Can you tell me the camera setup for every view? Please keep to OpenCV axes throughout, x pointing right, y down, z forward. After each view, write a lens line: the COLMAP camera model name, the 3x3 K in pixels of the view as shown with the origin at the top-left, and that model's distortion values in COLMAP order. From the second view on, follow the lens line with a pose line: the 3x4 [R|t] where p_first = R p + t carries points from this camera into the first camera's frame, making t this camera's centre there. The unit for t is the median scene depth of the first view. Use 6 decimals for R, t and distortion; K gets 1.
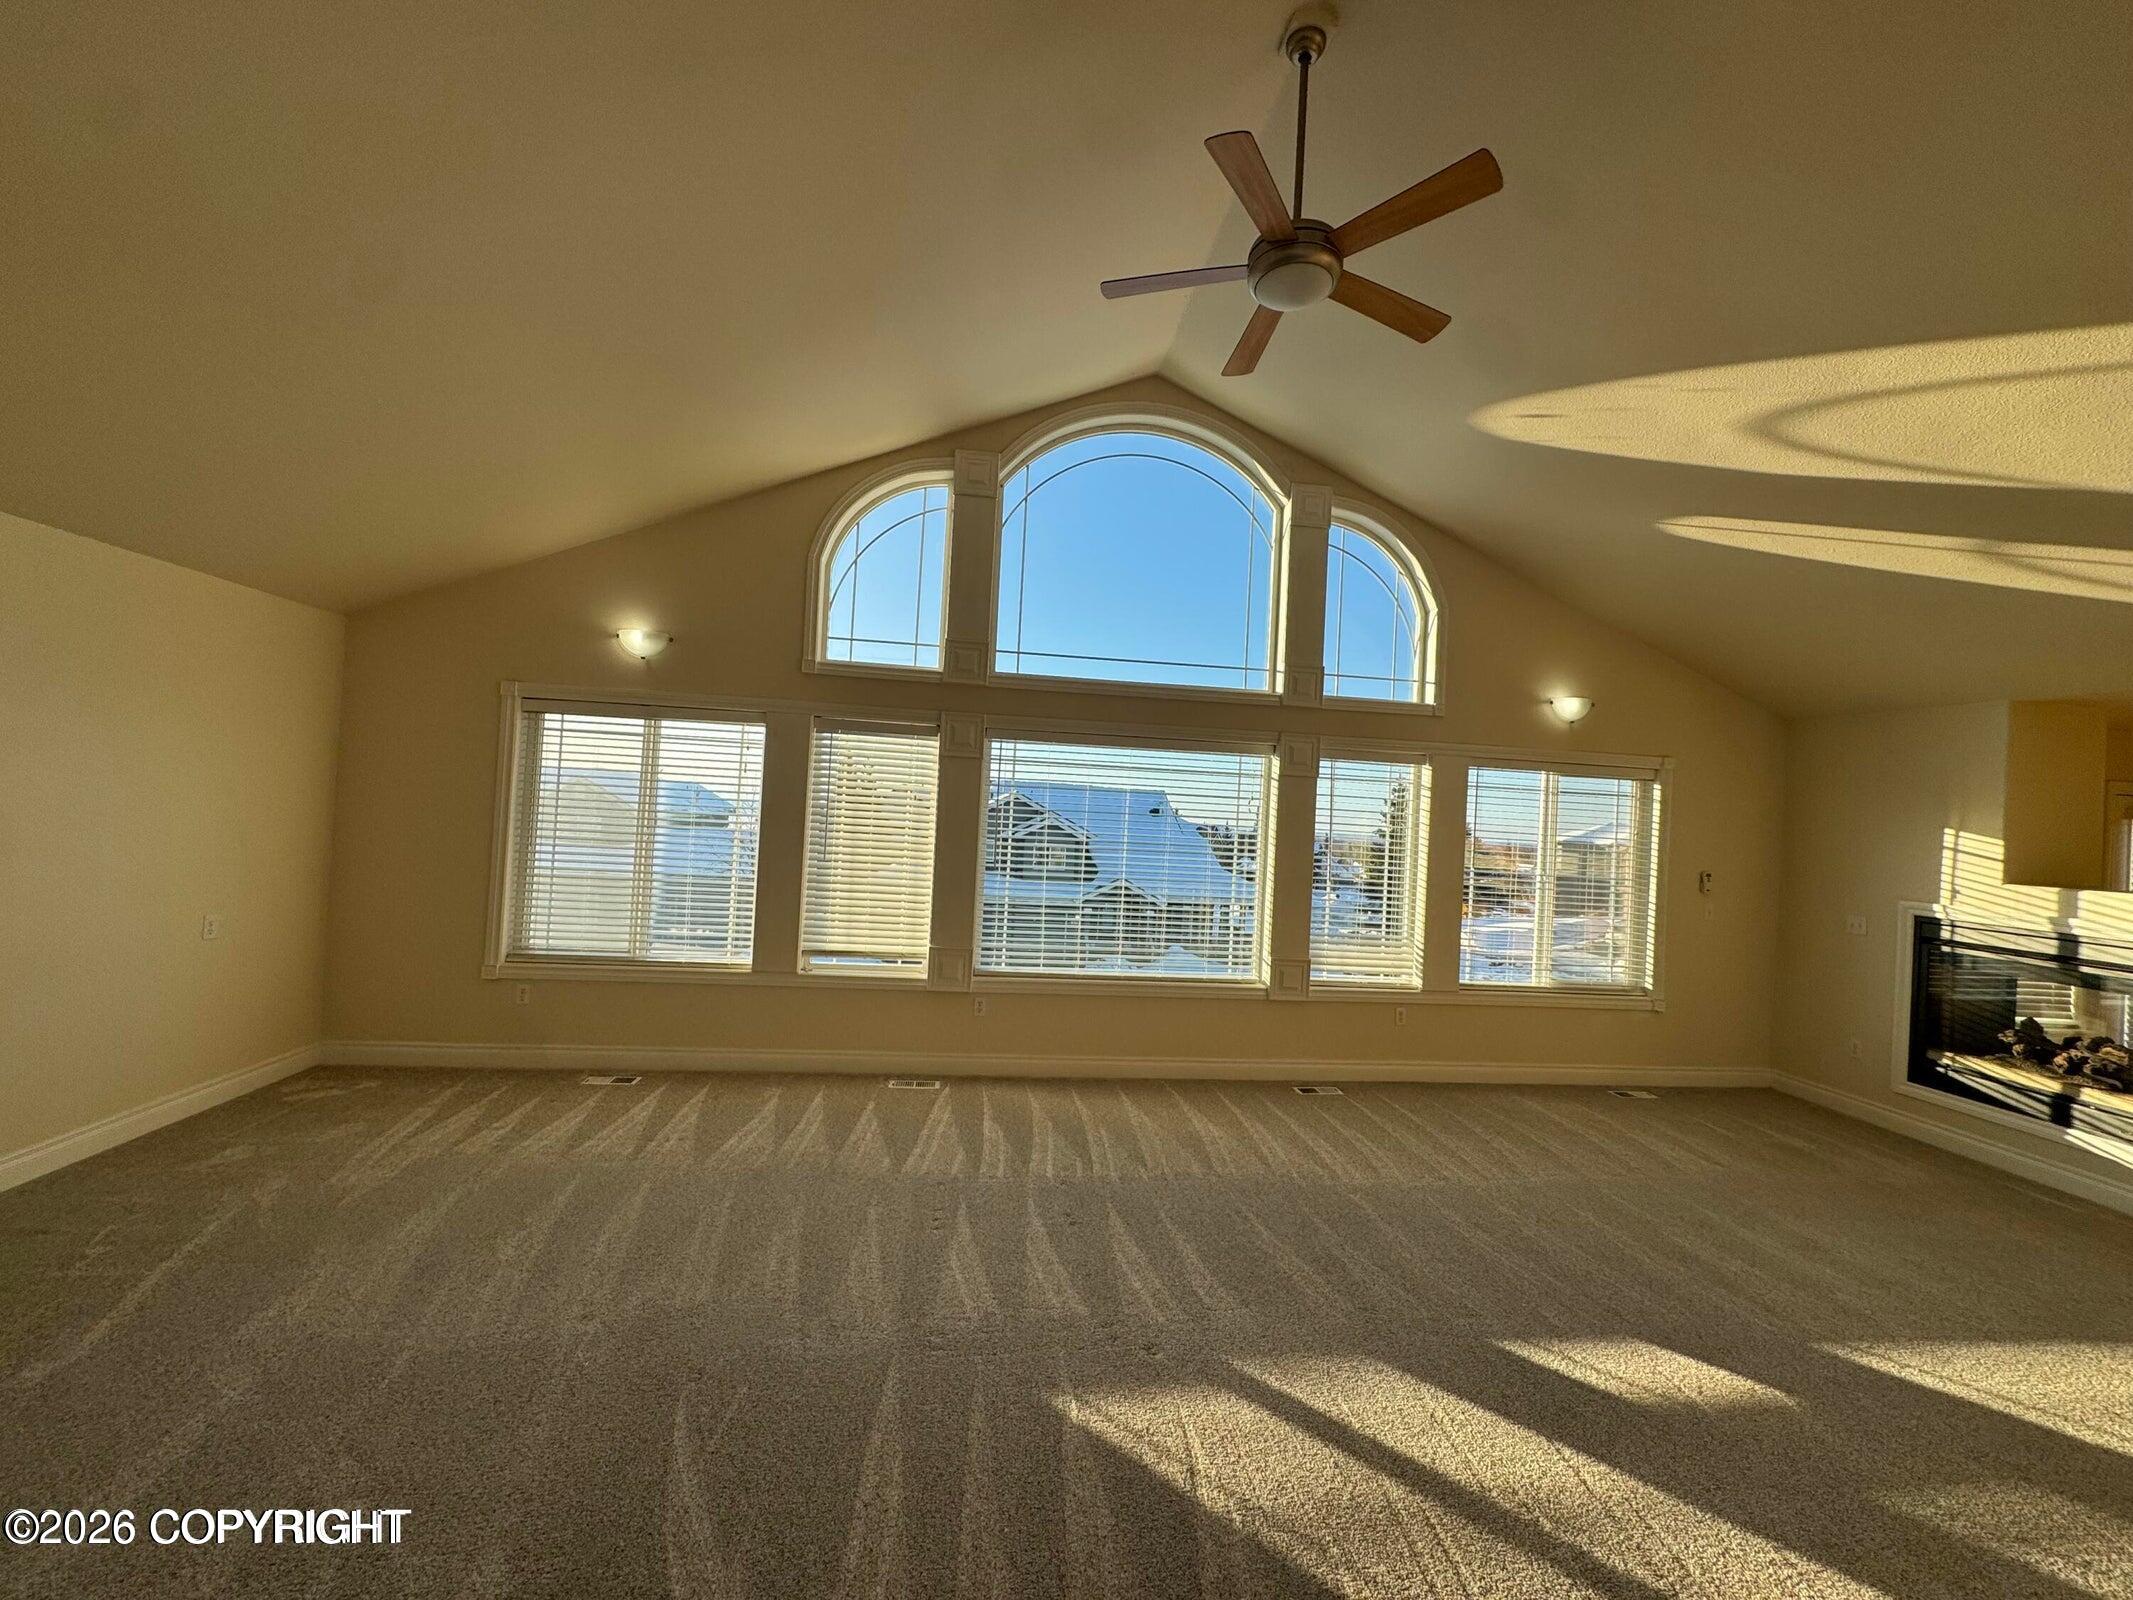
lens RADIAL K [[854.2, 0, 1066.5], [0, 854.2, 800.0], [0, 0, 1]] dist [-0.000454, 0.000459]
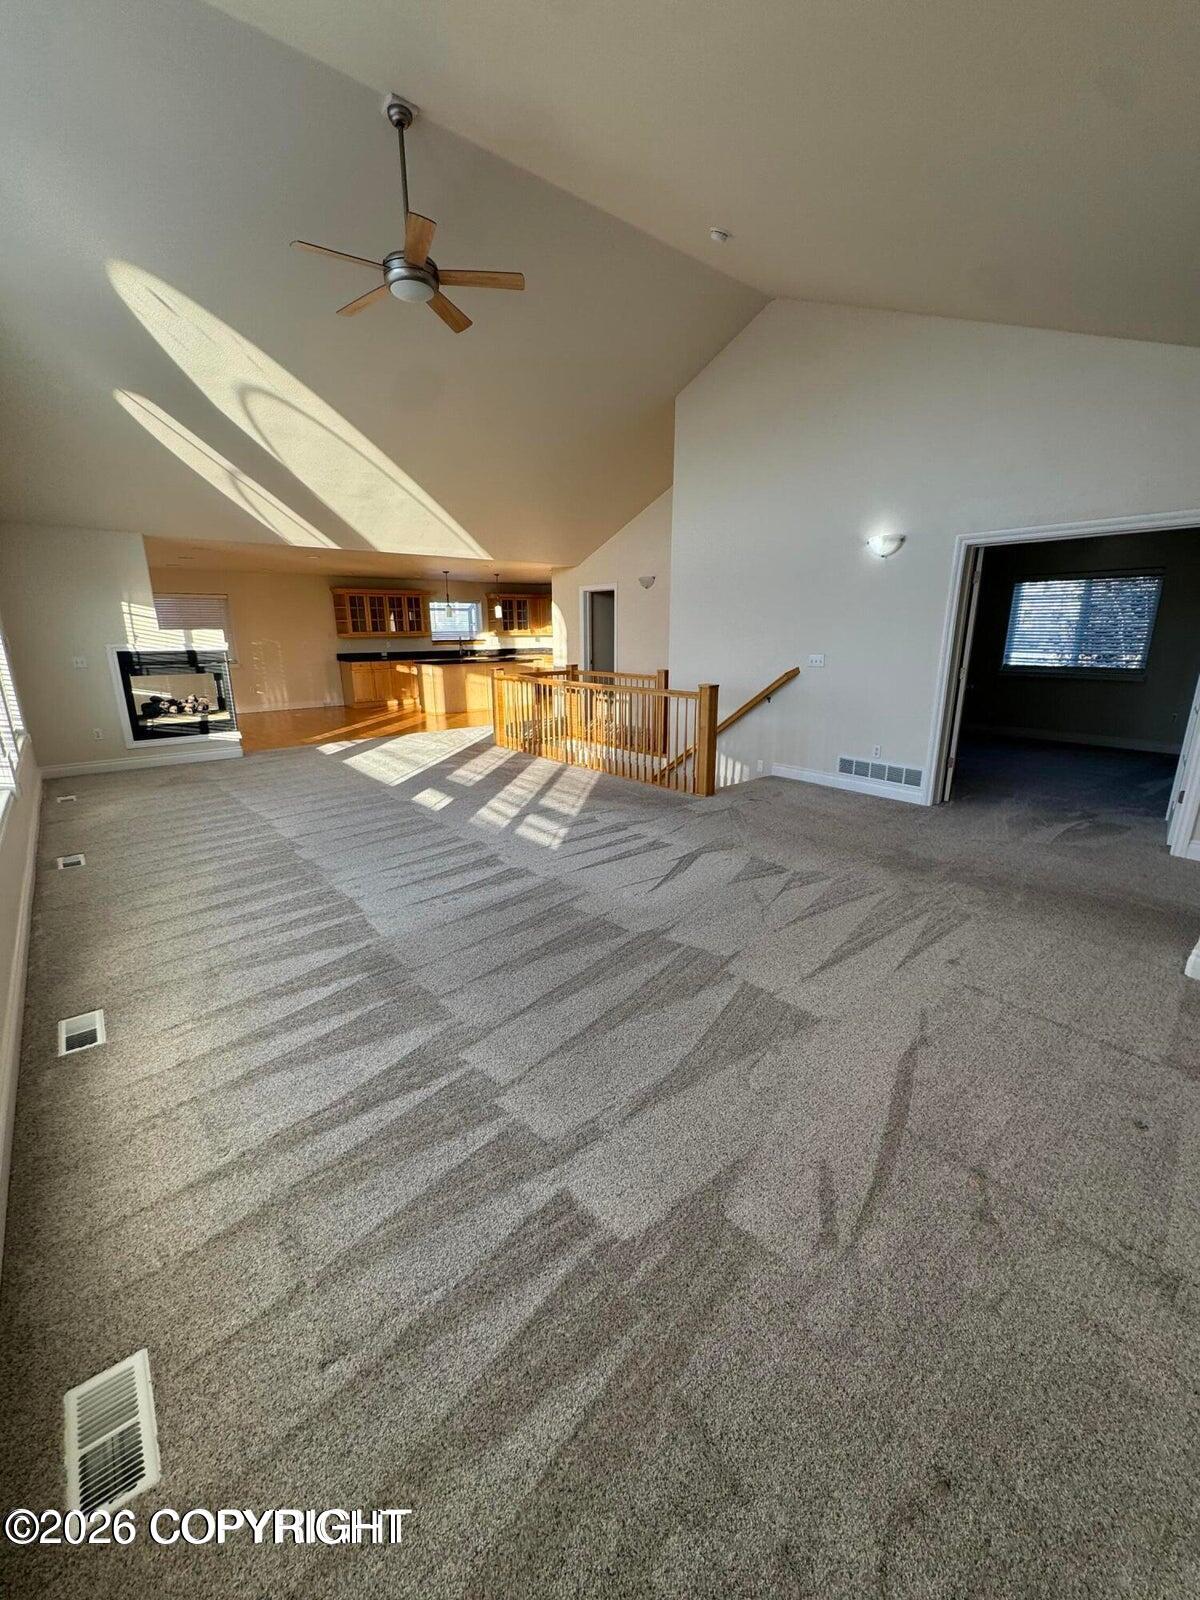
lens RADIAL K [[640.8, 0, 600.0], [0, 640.8, 800.0], [0, 0, 1]] dist [-0.000454, 0.000459]
pose [[-0.541194, -0.266925, 0.797408, -0.779054], [-0.035088, 0.954625, 0.295737, -0.004330], [-0.840165, 0.132072, -0.526003, 0.926822]]
